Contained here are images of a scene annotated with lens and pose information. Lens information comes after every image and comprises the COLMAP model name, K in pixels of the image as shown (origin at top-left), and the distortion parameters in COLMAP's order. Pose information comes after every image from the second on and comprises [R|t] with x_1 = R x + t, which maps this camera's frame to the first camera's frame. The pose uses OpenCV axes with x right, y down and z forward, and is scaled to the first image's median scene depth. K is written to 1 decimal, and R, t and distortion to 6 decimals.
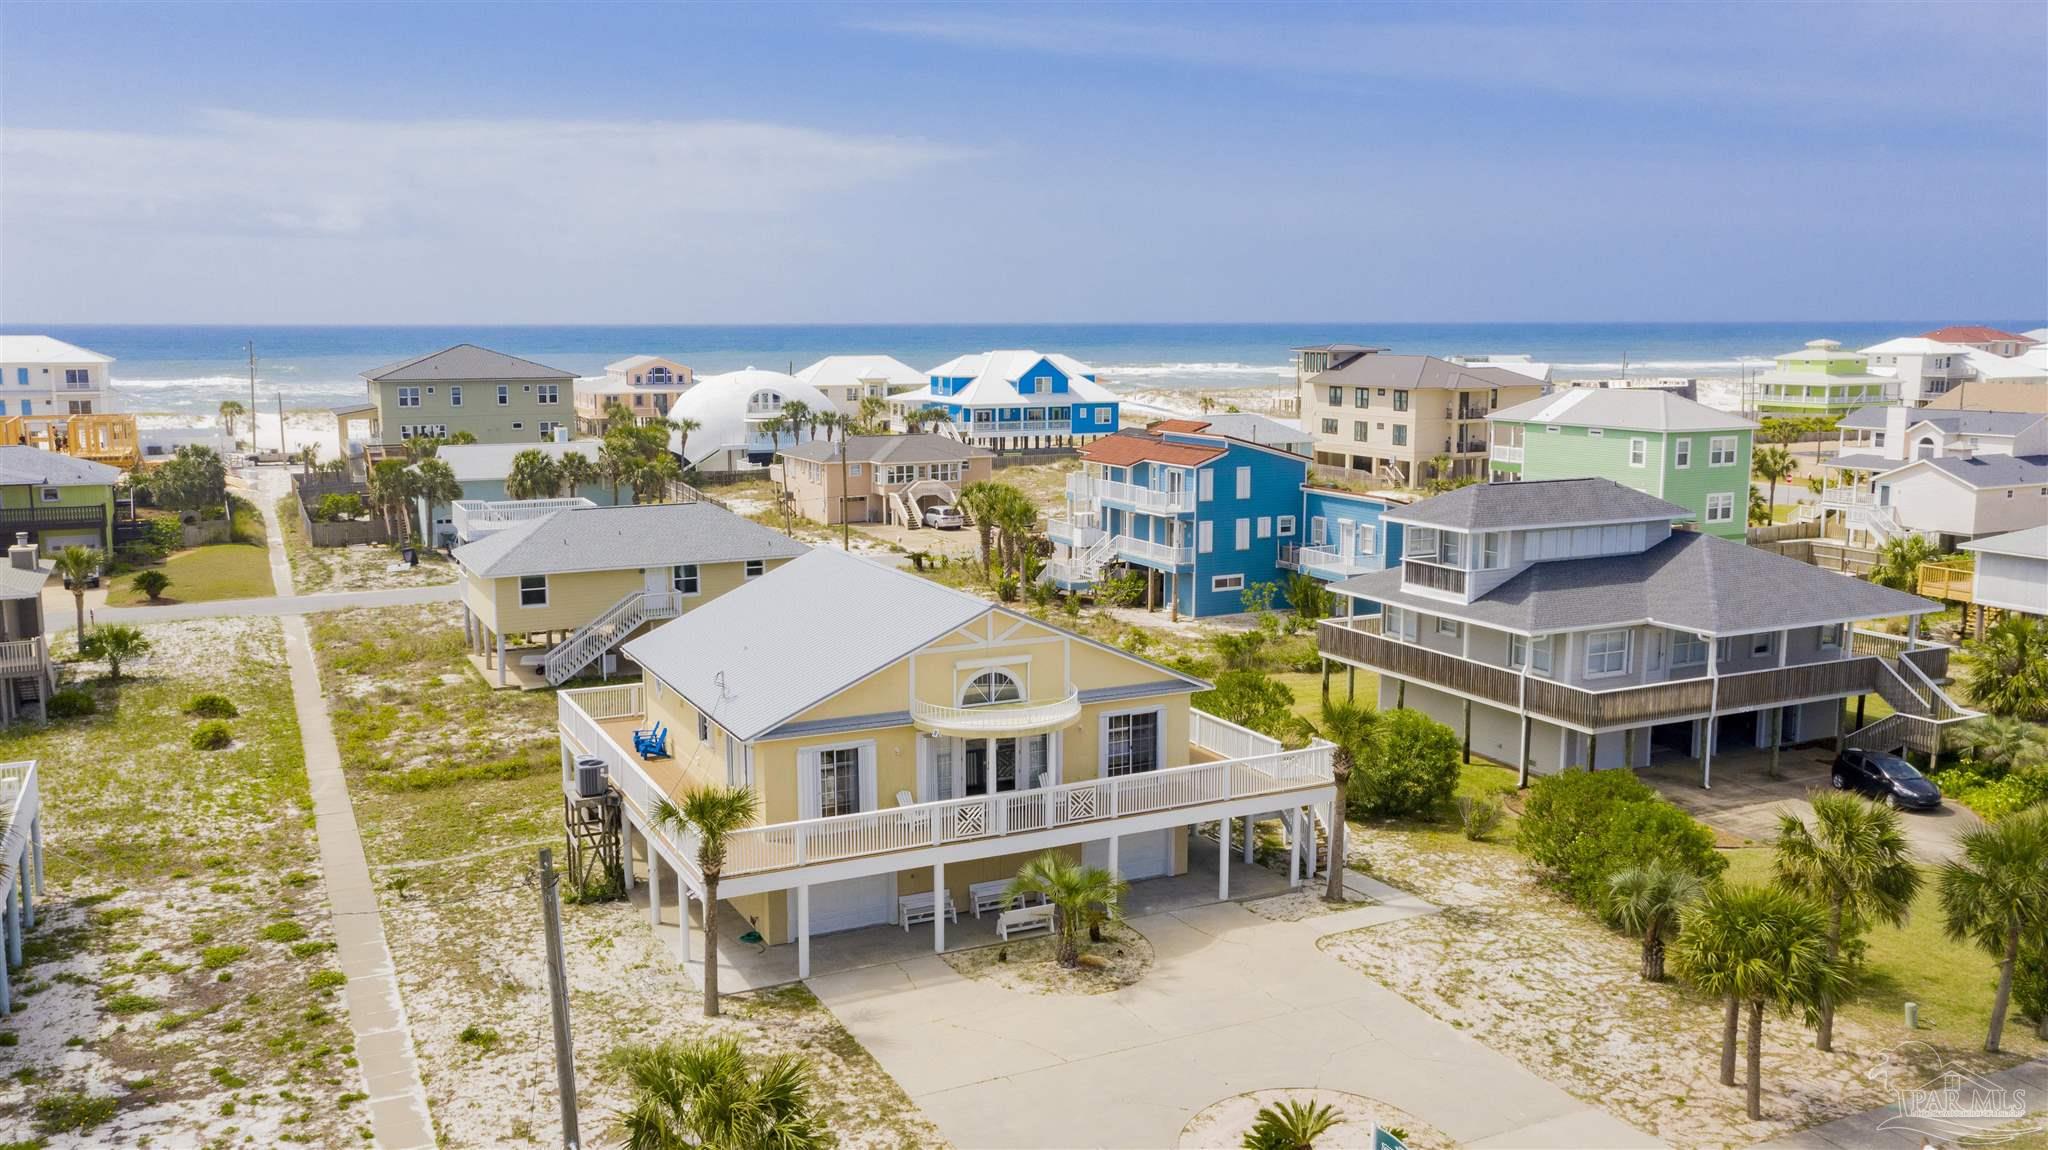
lens RADIAL K [[1605.8, 0, 1024.0], [0, 1605.8, 575.0], [0, 0, 1]] dist [-0.047443, 0.135919]
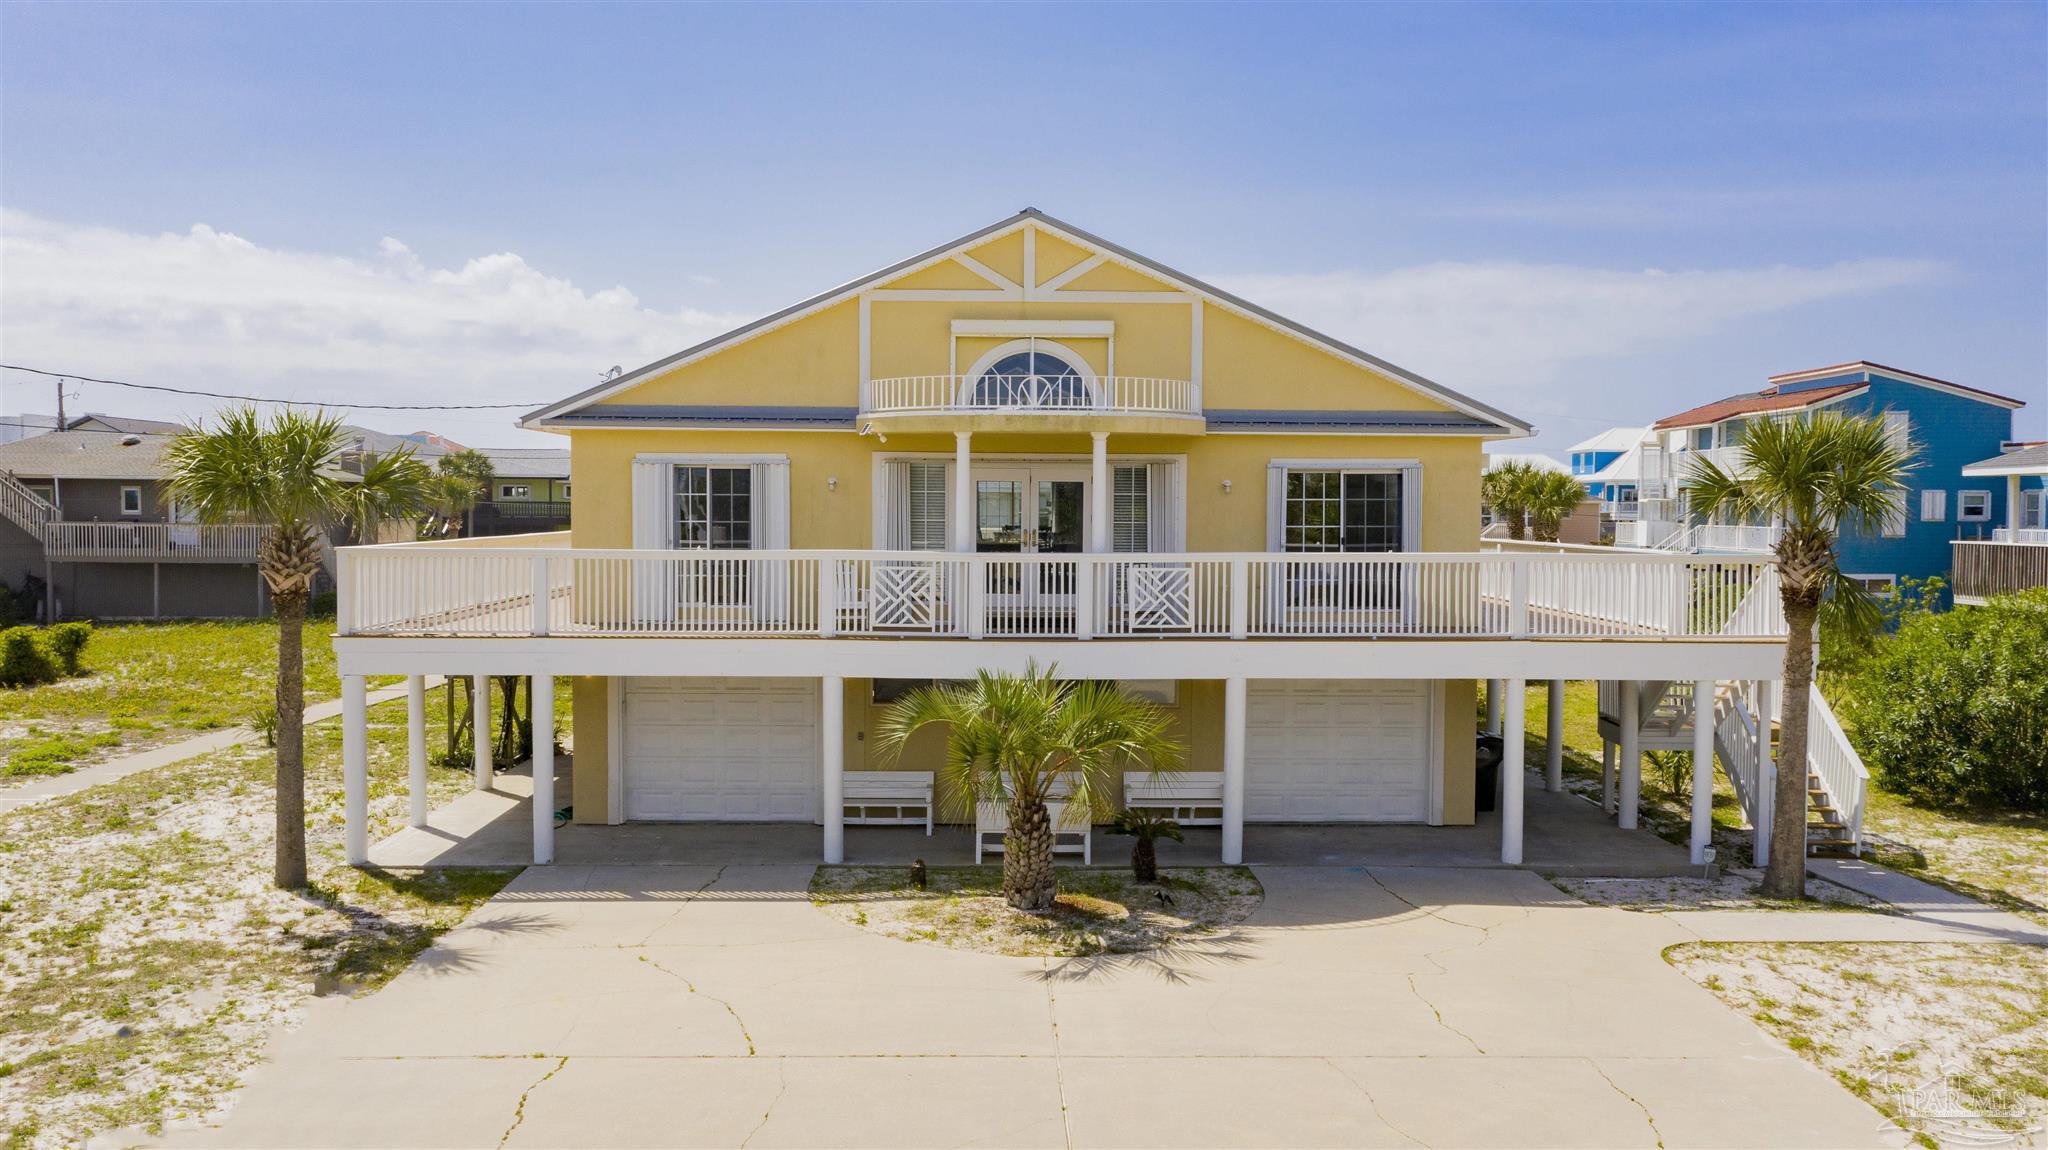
lens RADIAL K [[1605.8, 0, 1024.0], [0, 1605.8, 575.0], [0, 0, 1]] dist [-0.047443, 0.135919]
pose [[0.903740, 0.024989, -0.427353, 0.095190], [-0.070930, 0.993237, -0.091920, 0.085432], [0.422165, 0.113384, 0.899400, 0.258013]]
